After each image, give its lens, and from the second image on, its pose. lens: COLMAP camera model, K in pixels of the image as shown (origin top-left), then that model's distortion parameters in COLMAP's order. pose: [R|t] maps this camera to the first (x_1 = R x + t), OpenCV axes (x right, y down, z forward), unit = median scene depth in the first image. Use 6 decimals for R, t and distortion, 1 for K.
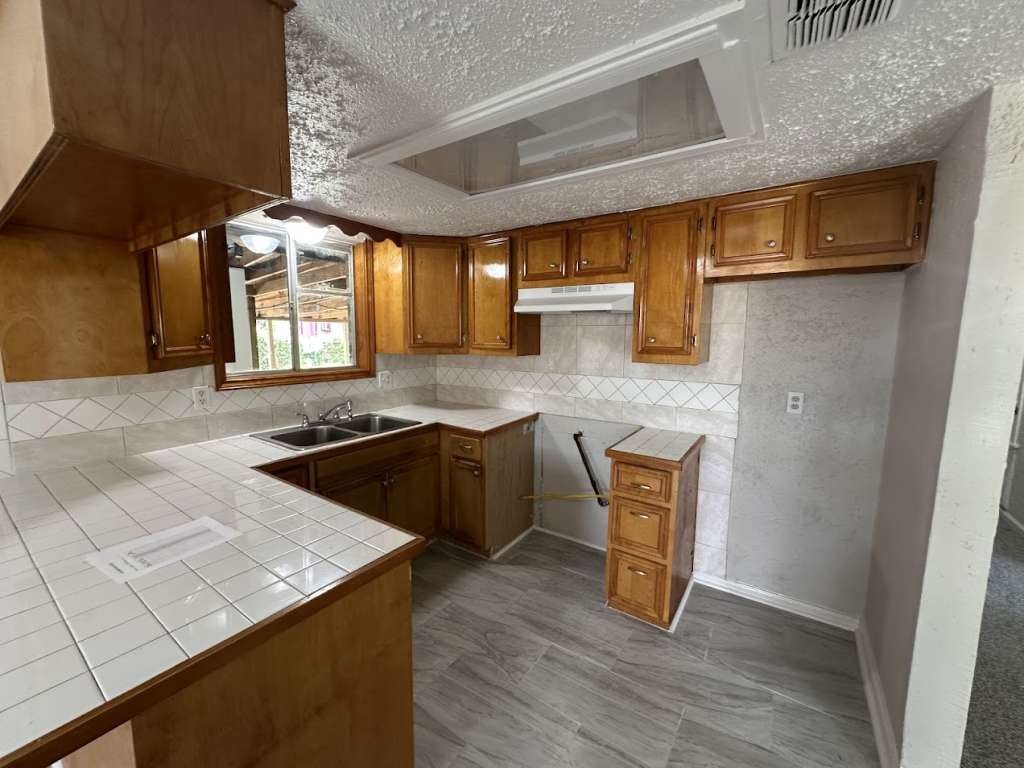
lens RADIAL K [[409.6, 0, 512.0], [0, 409.6, 384.0], [0, 0, 1]] dist [0.001948, 0.000102]
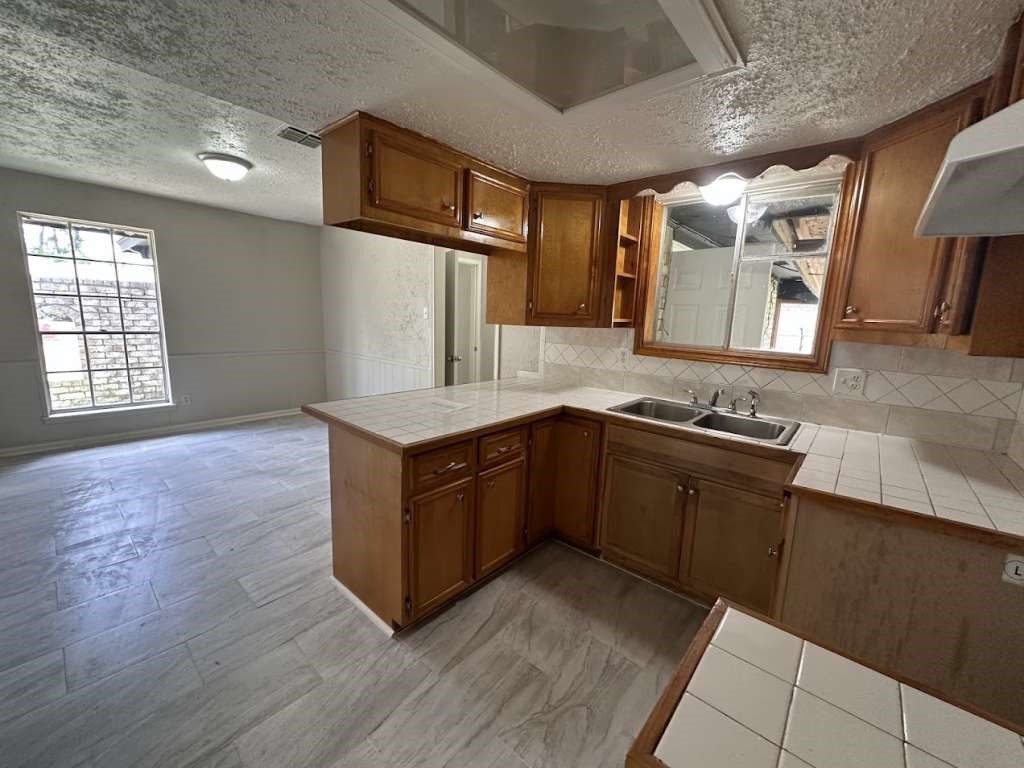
lens RADIAL K [[409.6, 0, 512.0], [0, 409.6, 384.0], [0, 0, 1]] dist [0.001948, 0.000102]
pose [[-0.108498, 0.168046, -0.979790, 0.517044], [-0.152888, 0.971062, 0.183479, -0.062729], [0.982270, 0.169705, -0.079666, 0.744042]]
